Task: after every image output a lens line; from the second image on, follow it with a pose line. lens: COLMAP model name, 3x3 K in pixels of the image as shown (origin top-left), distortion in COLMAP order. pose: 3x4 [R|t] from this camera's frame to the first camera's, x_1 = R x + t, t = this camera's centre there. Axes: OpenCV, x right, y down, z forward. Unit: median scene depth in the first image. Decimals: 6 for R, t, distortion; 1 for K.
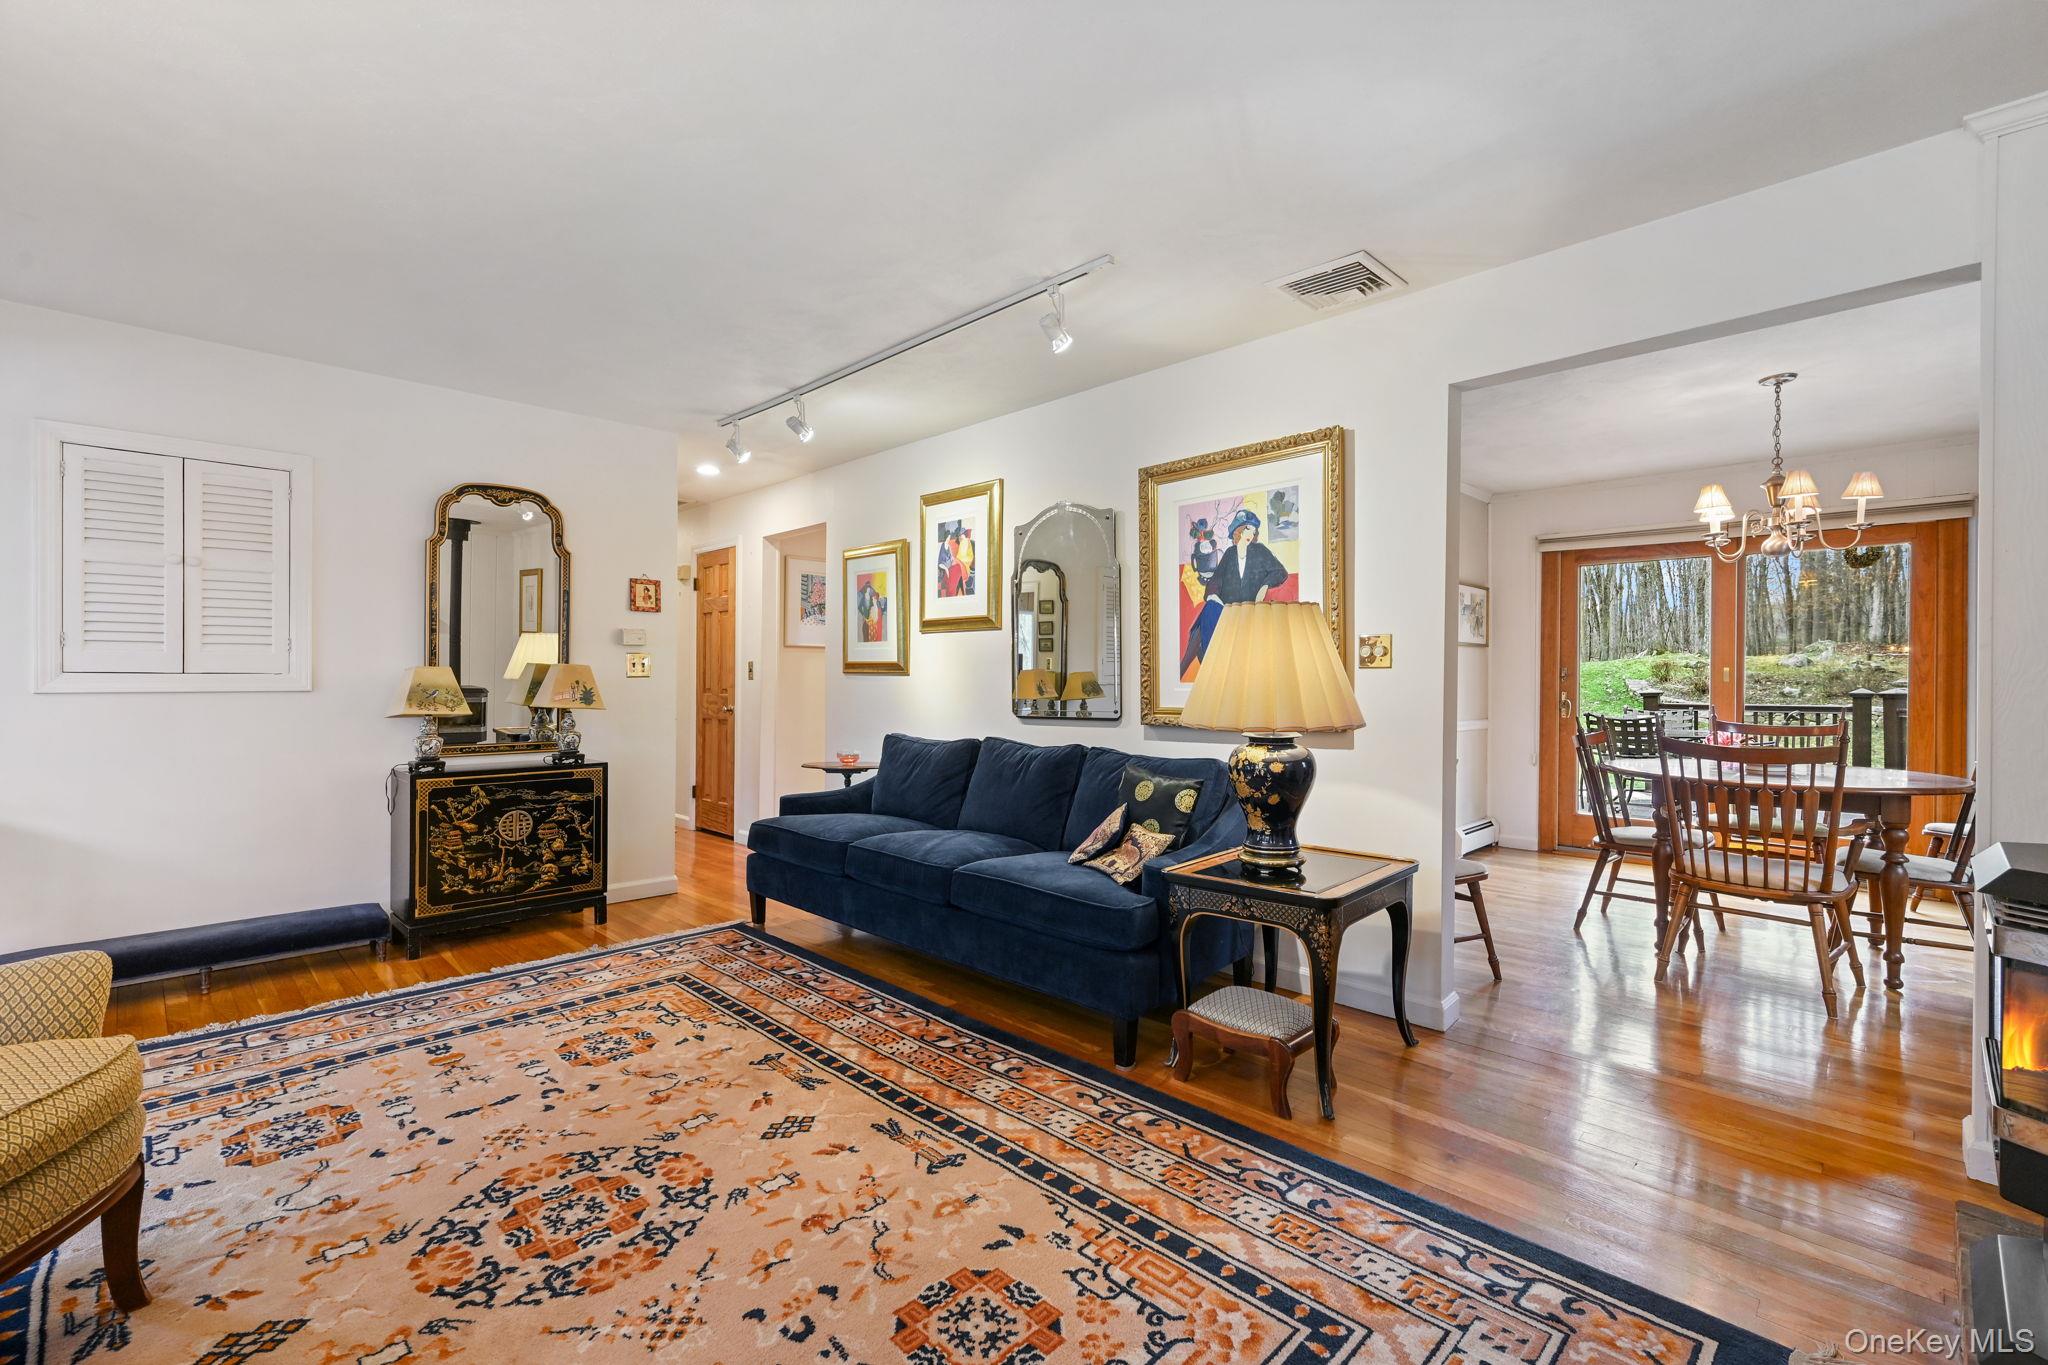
lens RADIAL K [[918.5, 0, 1005.9], [0, 918.5, 681.0], [0, 0, 1]] dist [-0.000393, 0.000515]
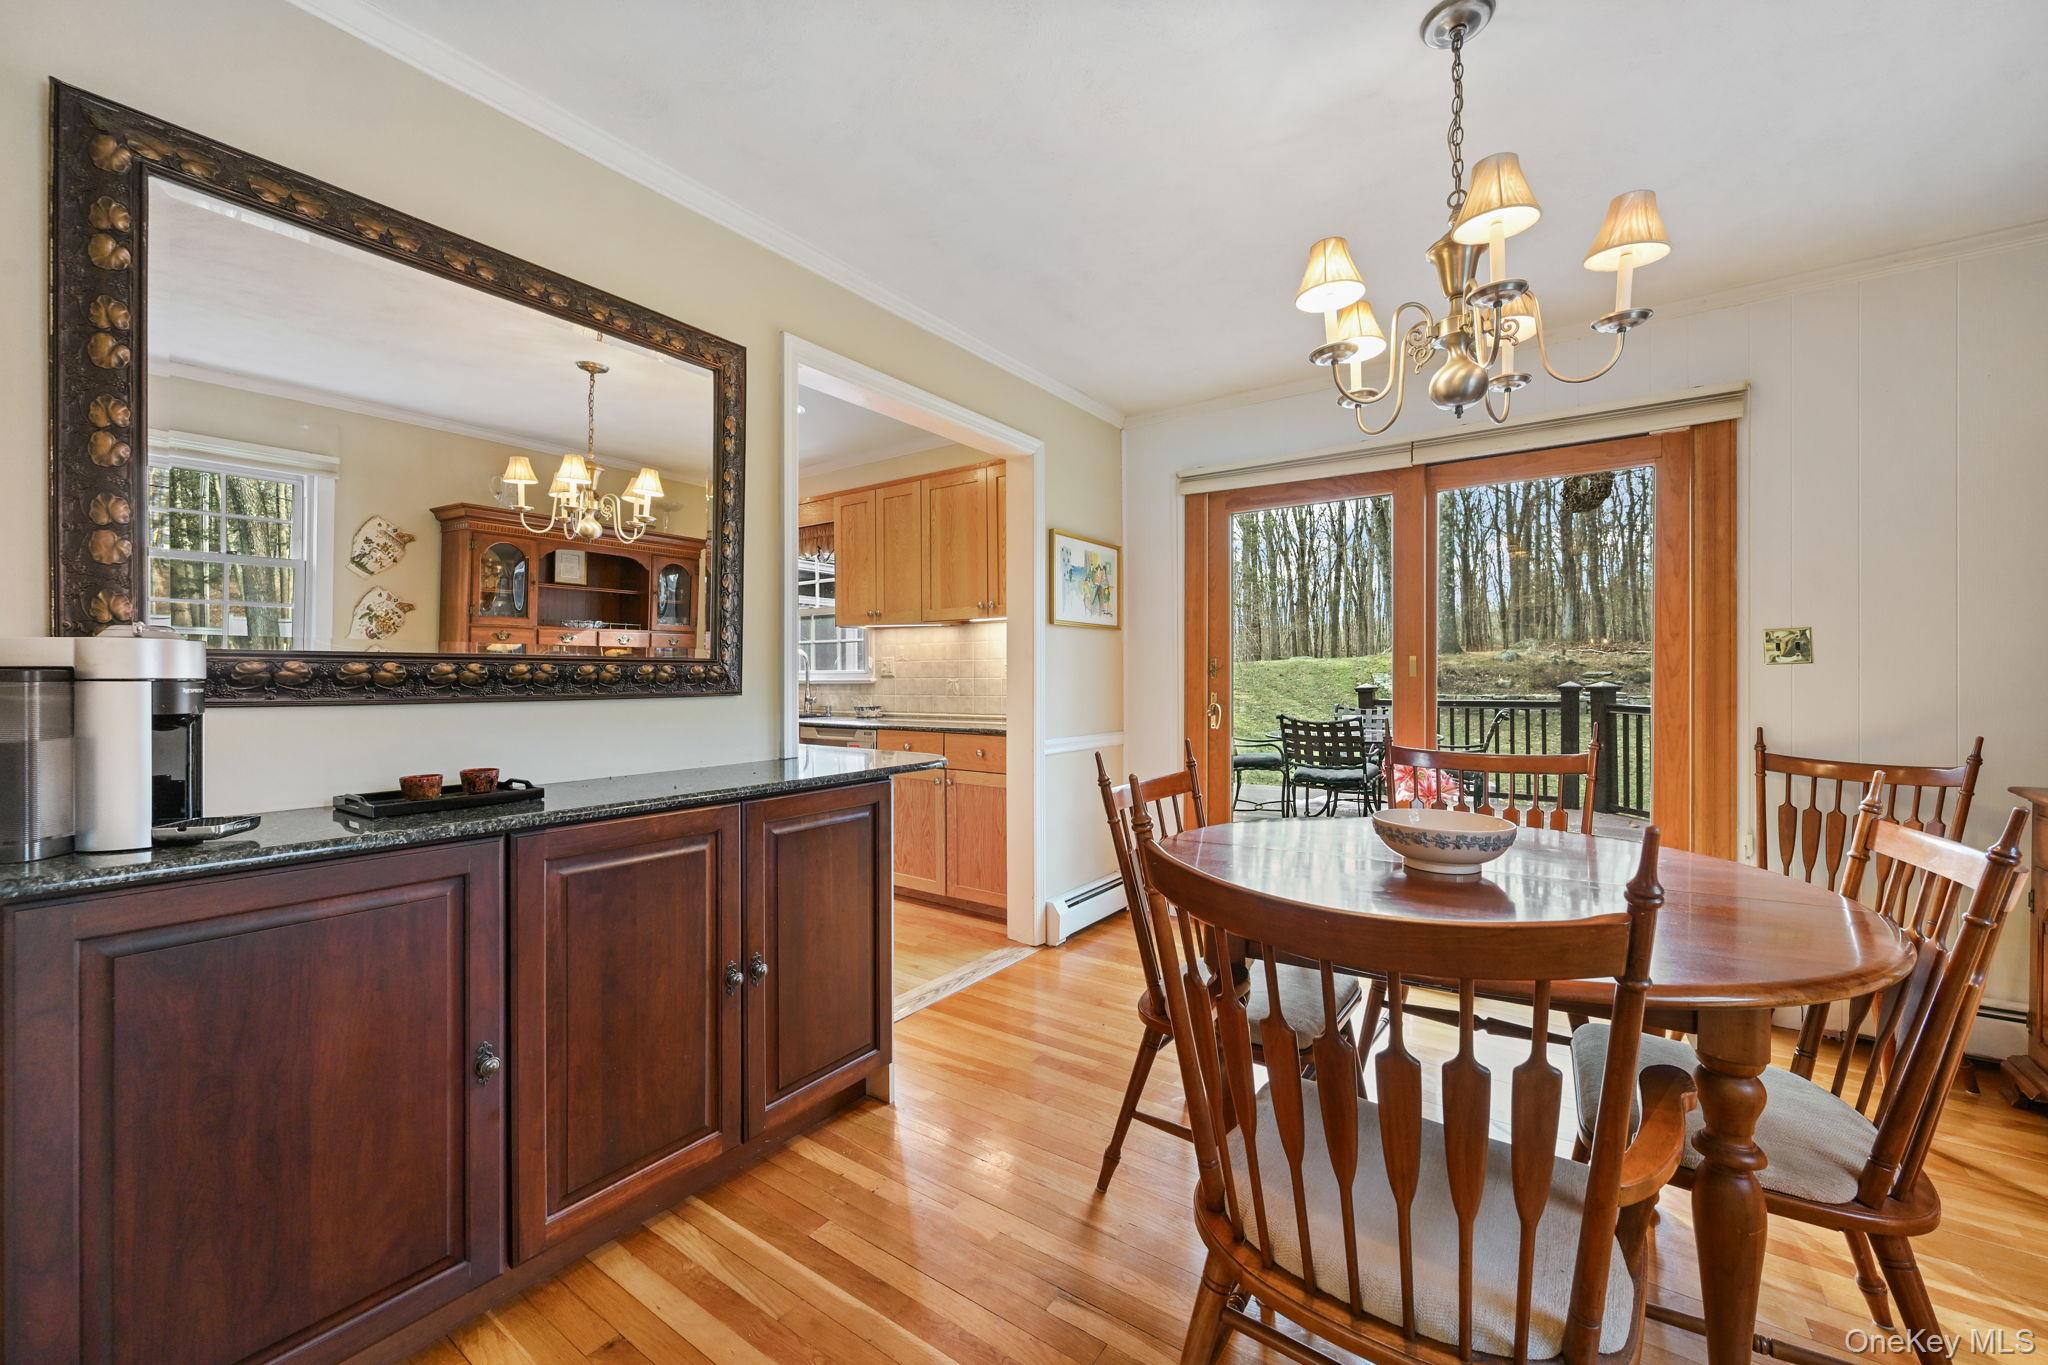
lens RADIAL K [[811.1, 0, 1019.4], [0, 811.1, 681.0], [0, 0, 1]] dist [-0.003170, 0.000524]
pose [[0.985991, -0.010416, 0.166474, 0.350523], [0.009896, 0.999943, 0.003957, -0.001011], [-0.166505, -0.002255, 0.986038, 0.402999]]
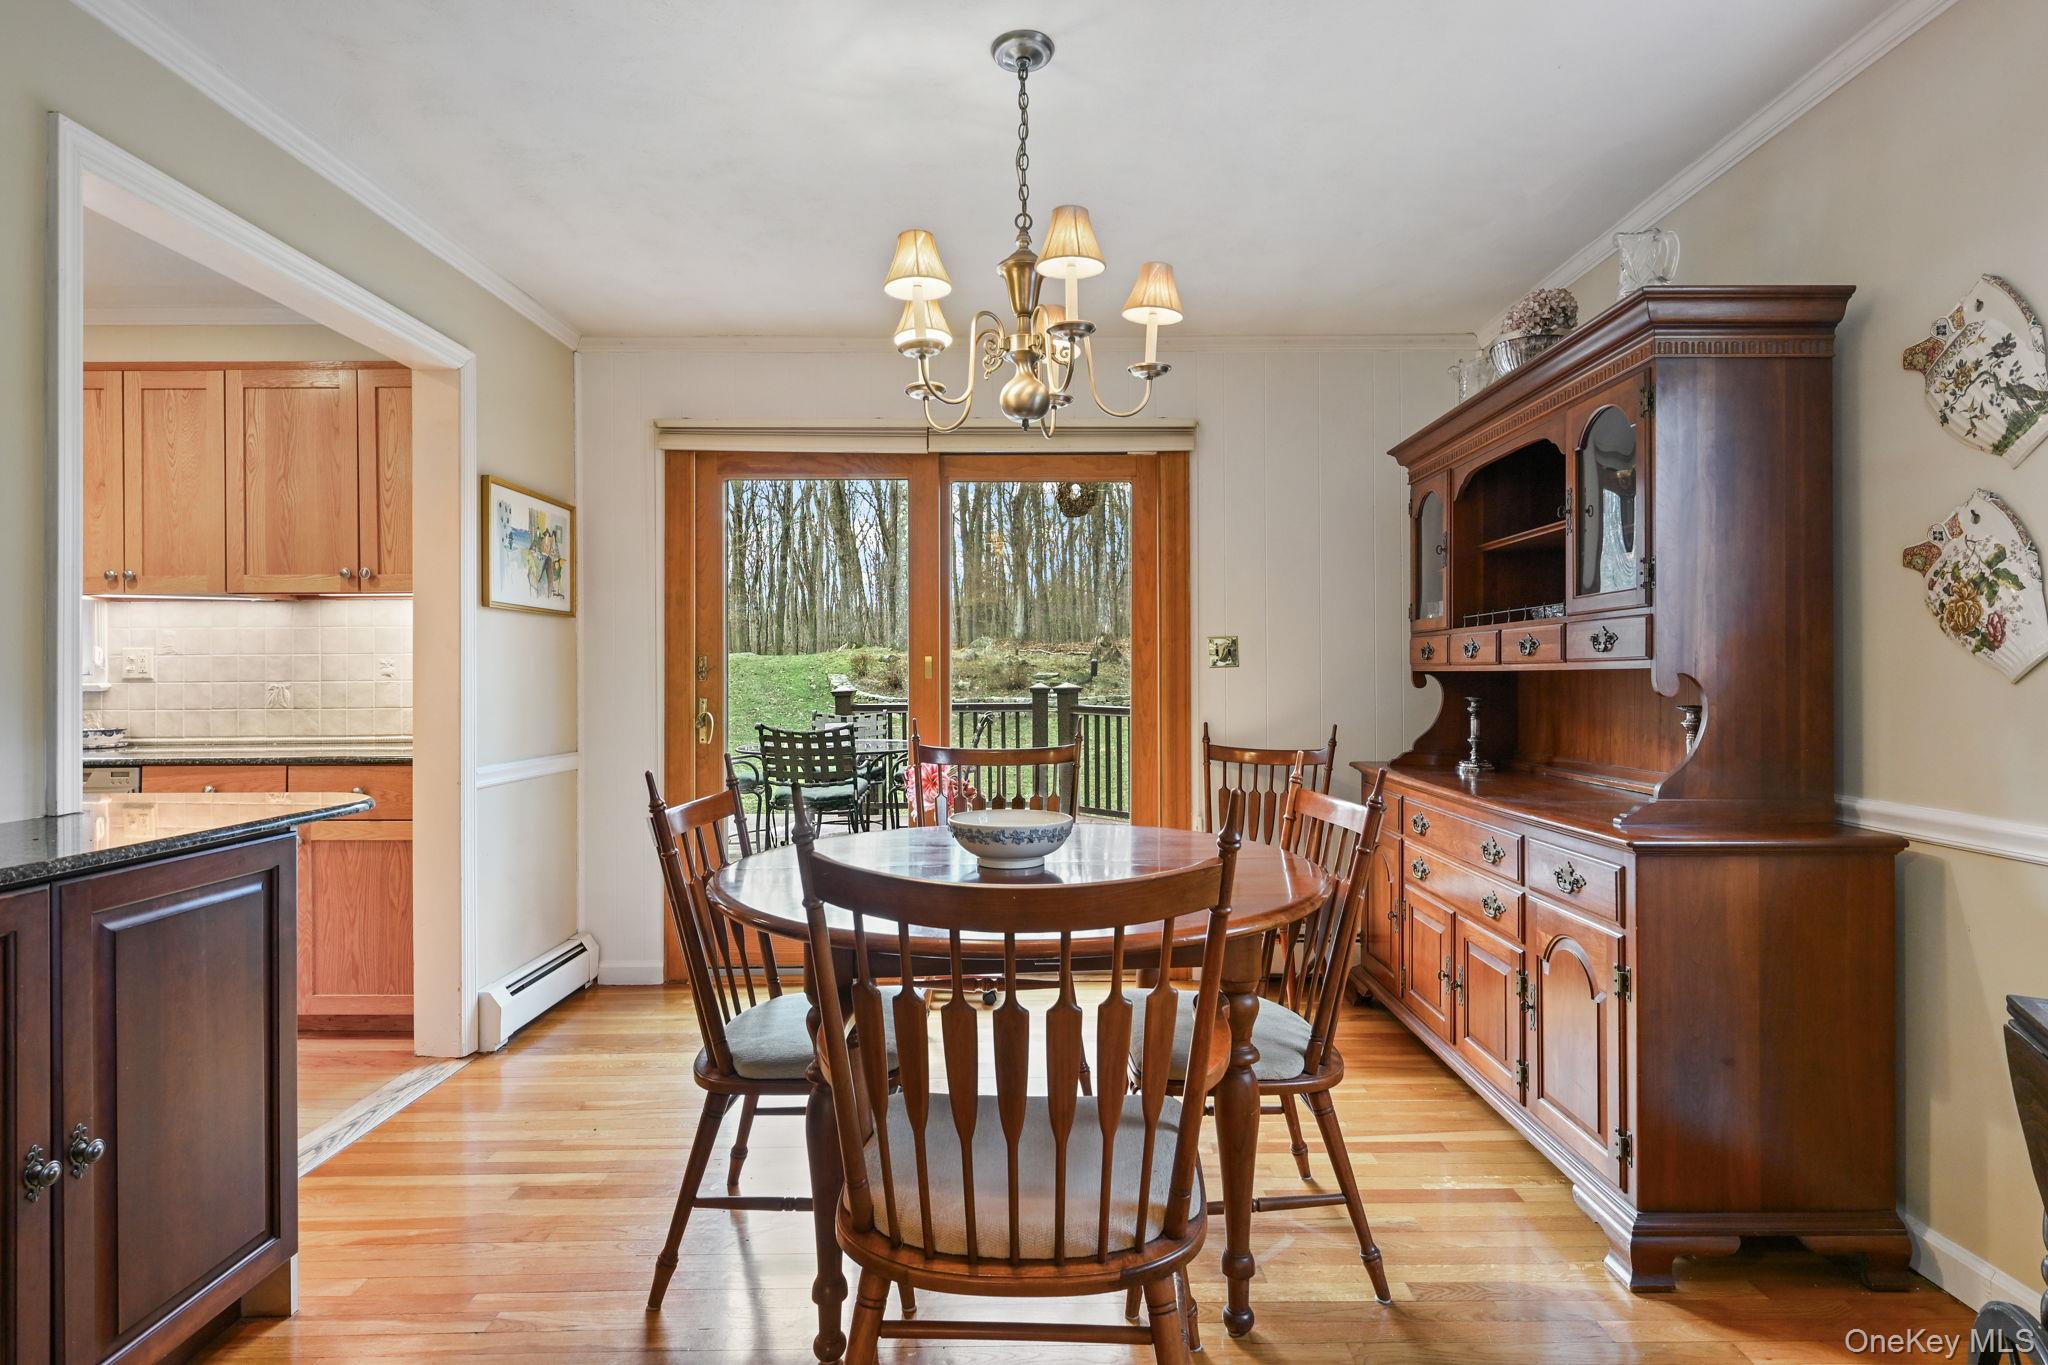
lens RADIAL K [[1036.3, 0, 1055.2], [0, 1036.3, 677.8], [0, 0, 1]] dist [-0.001783, -0.004078]
pose [[0.694123, -0.010448, 0.719780, 0.290668], [0.010345, 0.999936, 0.004539, -0.001803], [-0.719782, 0.004295, 0.694187, 0.388235]]
